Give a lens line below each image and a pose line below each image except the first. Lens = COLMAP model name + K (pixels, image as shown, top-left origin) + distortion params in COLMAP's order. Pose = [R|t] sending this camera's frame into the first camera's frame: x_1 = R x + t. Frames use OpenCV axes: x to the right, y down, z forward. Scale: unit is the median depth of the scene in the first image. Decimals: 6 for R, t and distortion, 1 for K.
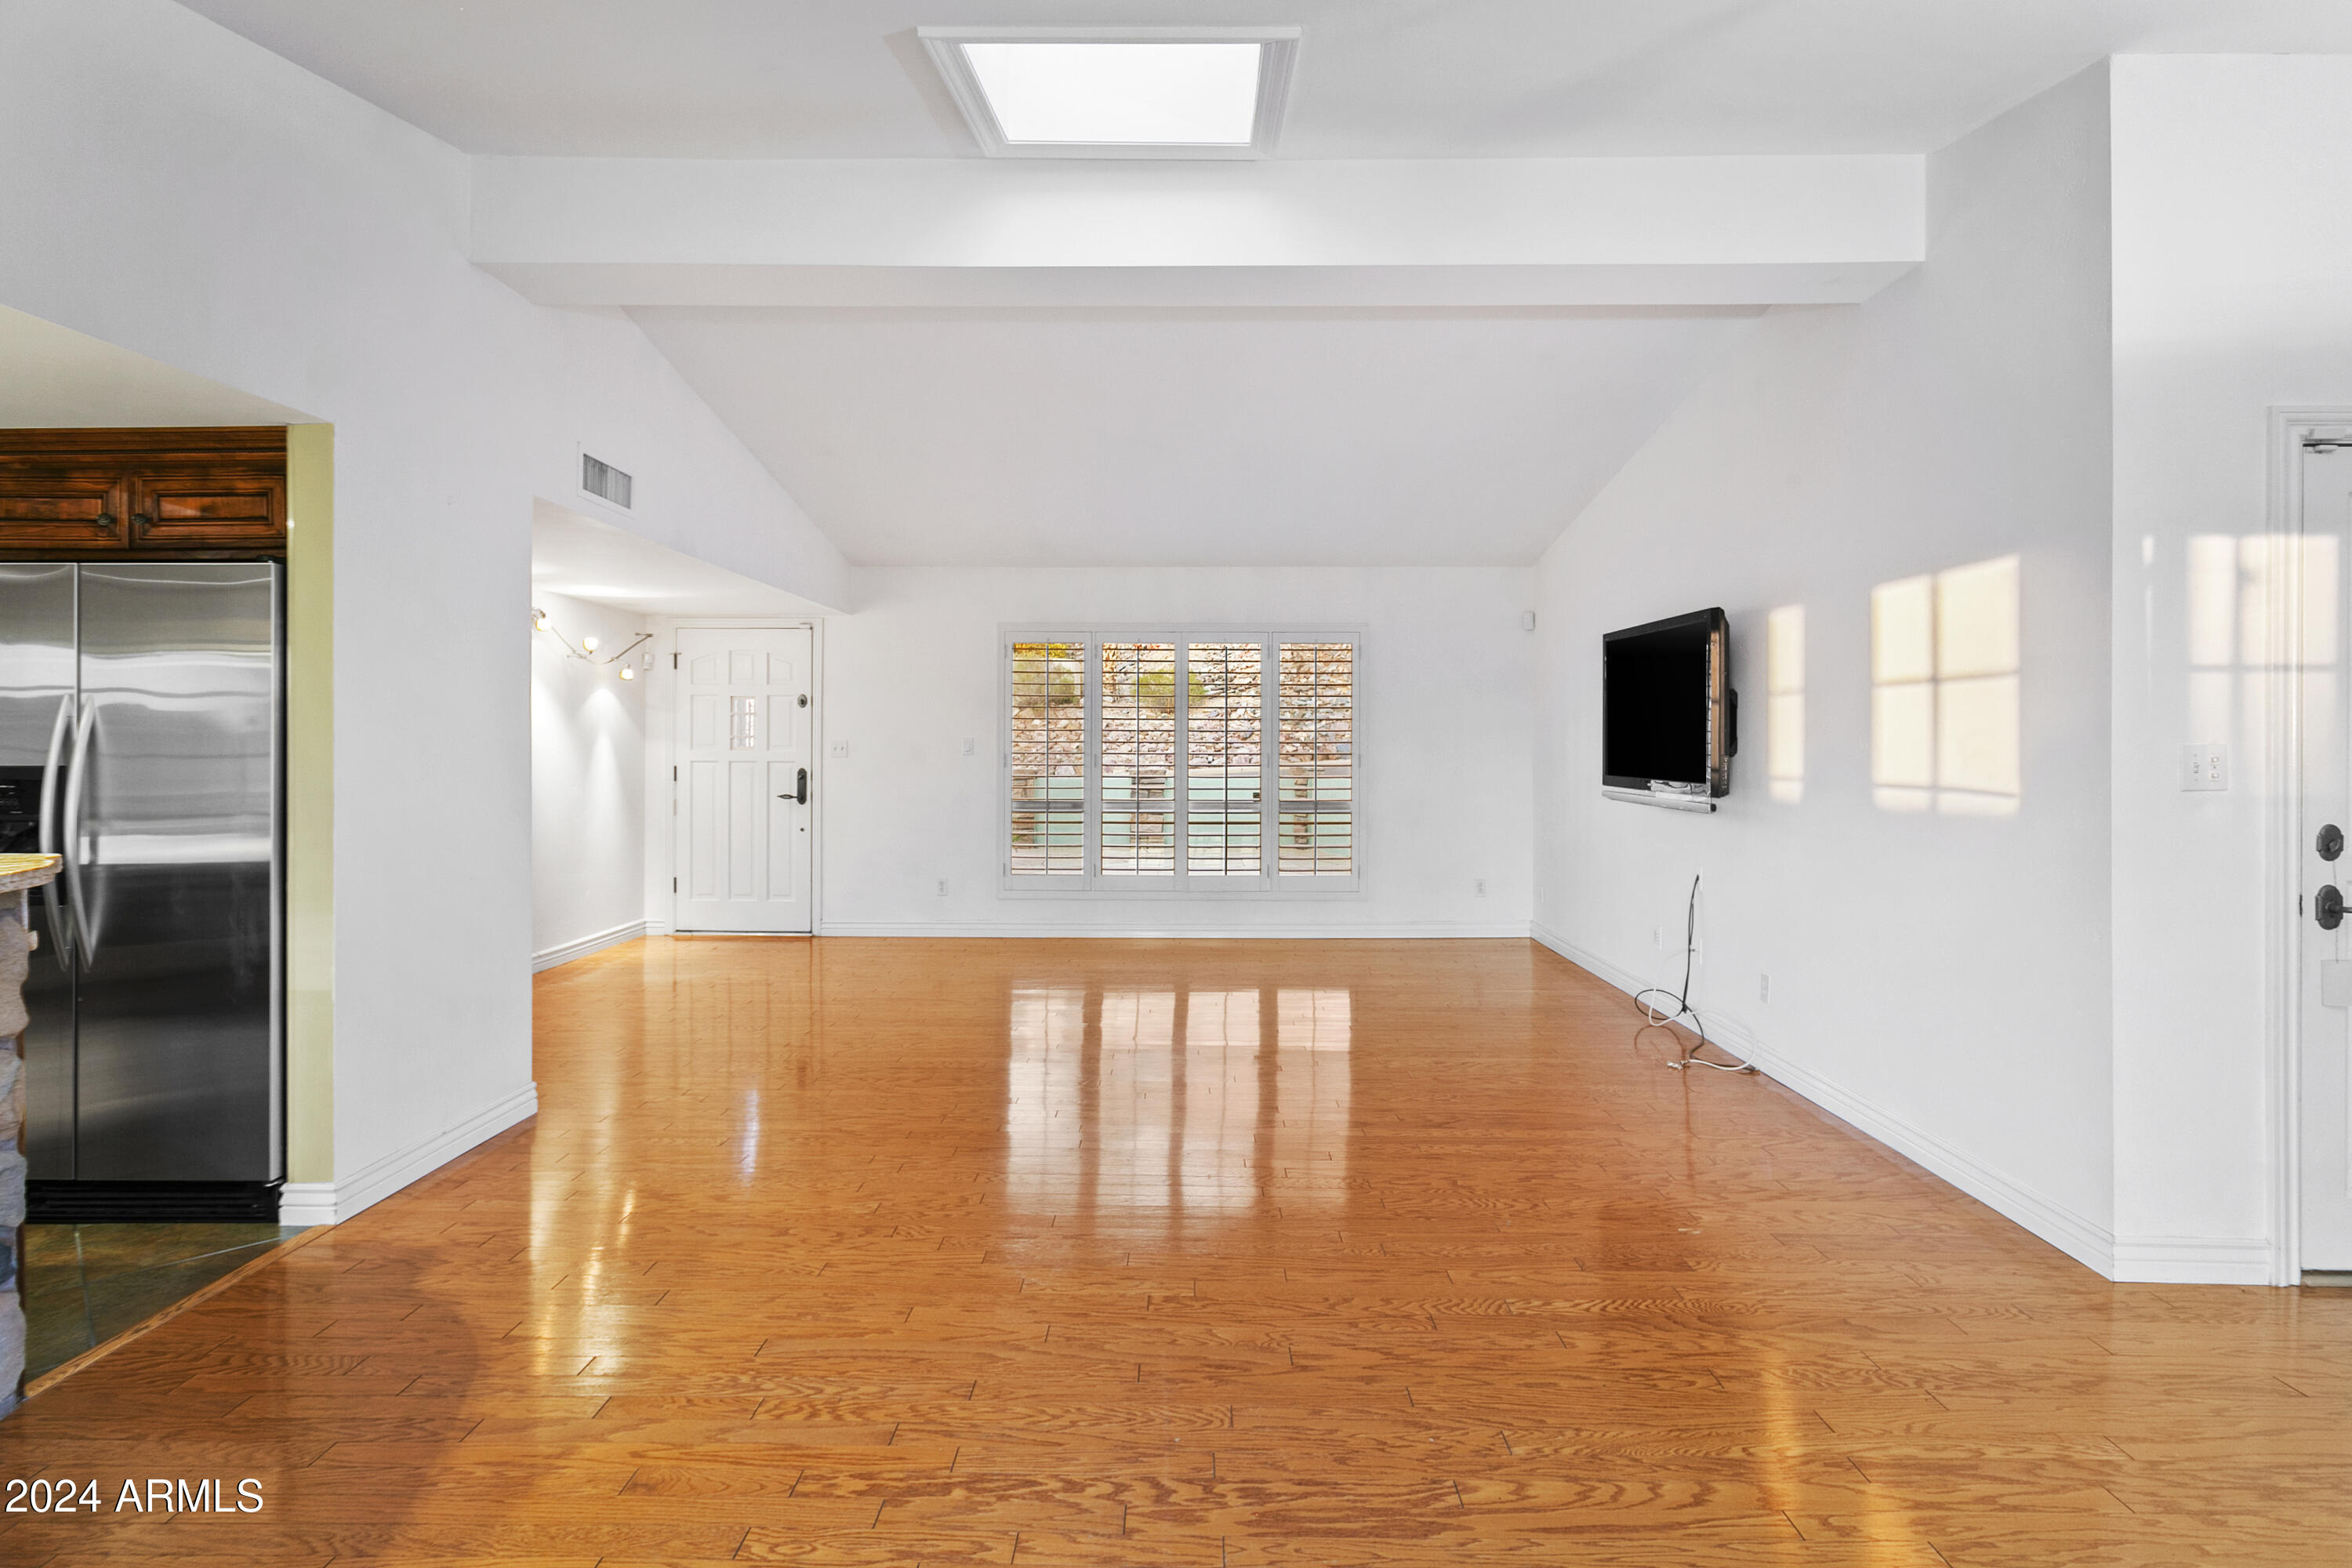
lens RADIAL K [[1208.8, 0, 1179.0], [0, 1208.8, 724.7], [0, 0, 1]] dist [-0.008036, 0.000936]
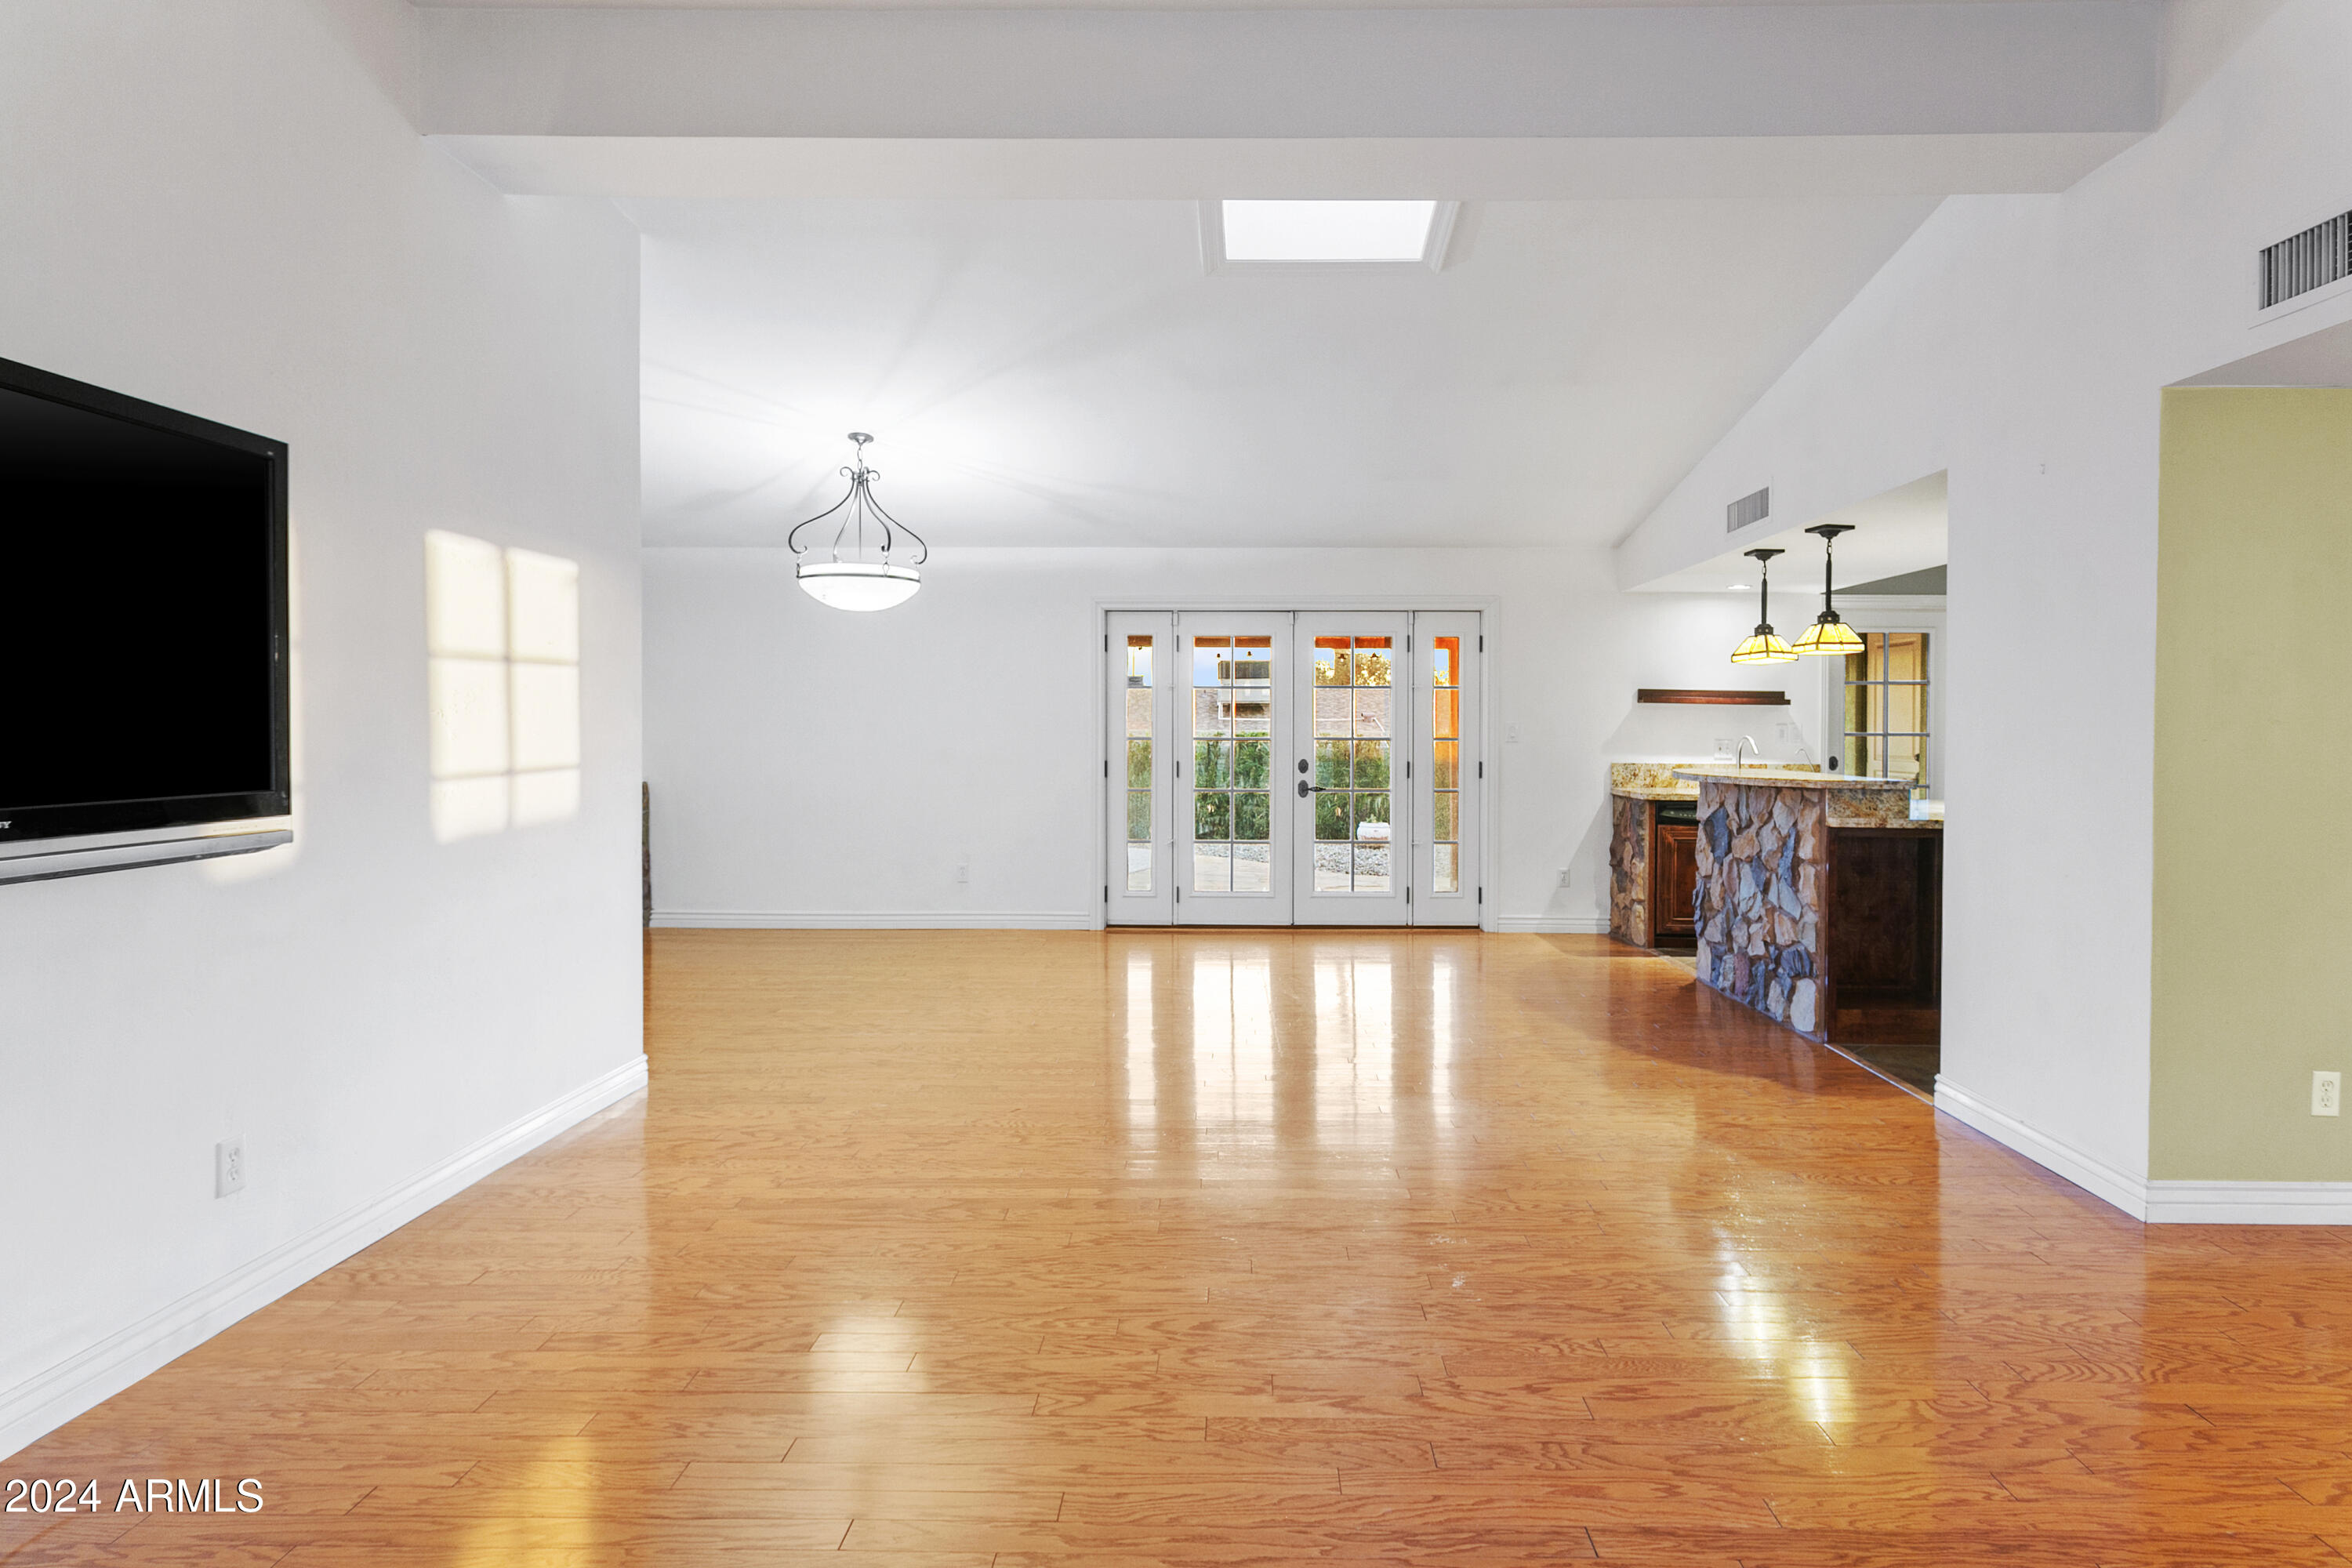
lens RADIAL K [[1290.1, 0, 1233.0], [0, 1290.1, 747.5], [0, 0, 1]] dist [-0.004806, 0.001091]
pose [[-0.999867, -0.005164, -0.015469, 0.066690], [-0.005261, 0.999967, 0.006254, 0.028292], [0.015436, 0.006335, -0.999861, 2.261818]]
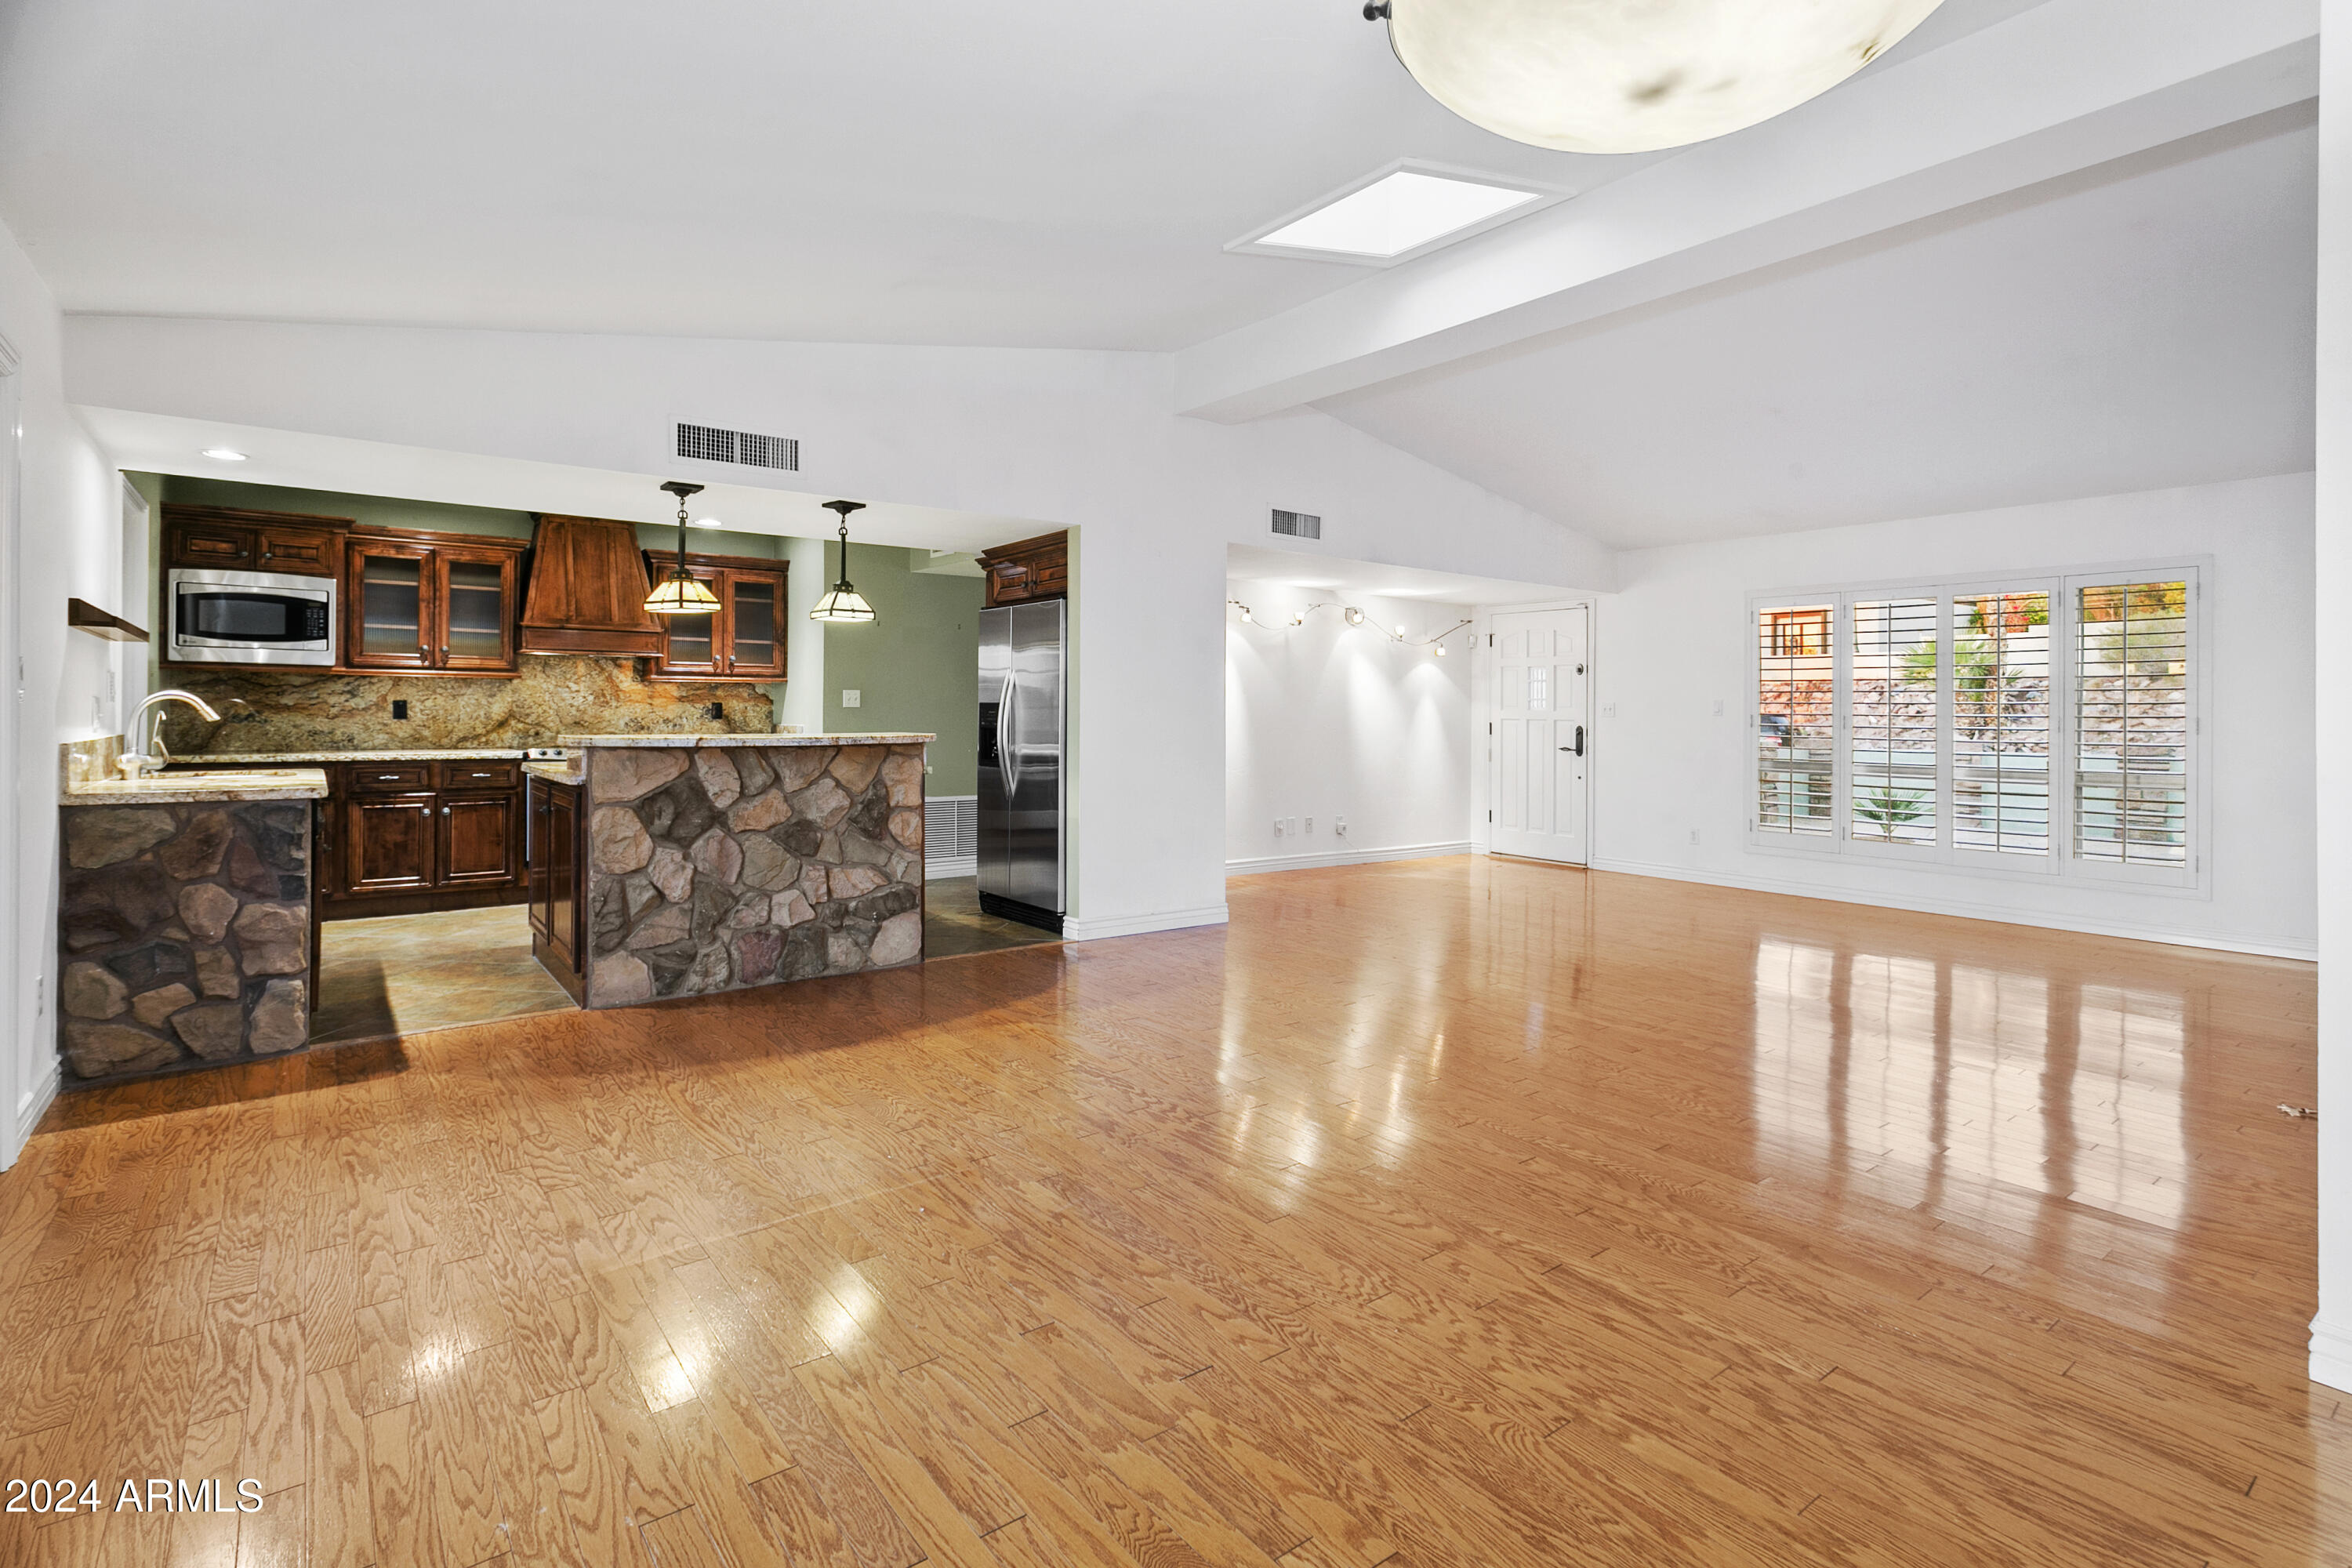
lens RADIAL K [[1118.0, 0, 1173.2], [0, 1118.0, 719.9], [0, 0, 1]] dist [-0.003828, 0.000411]
pose [[0.621786, 0.011629, -0.783101, 0.762472], [0.001546, 0.999870, 0.016075, 0.030445], [0.783186, -0.011206, 0.621687, 0.006041]]
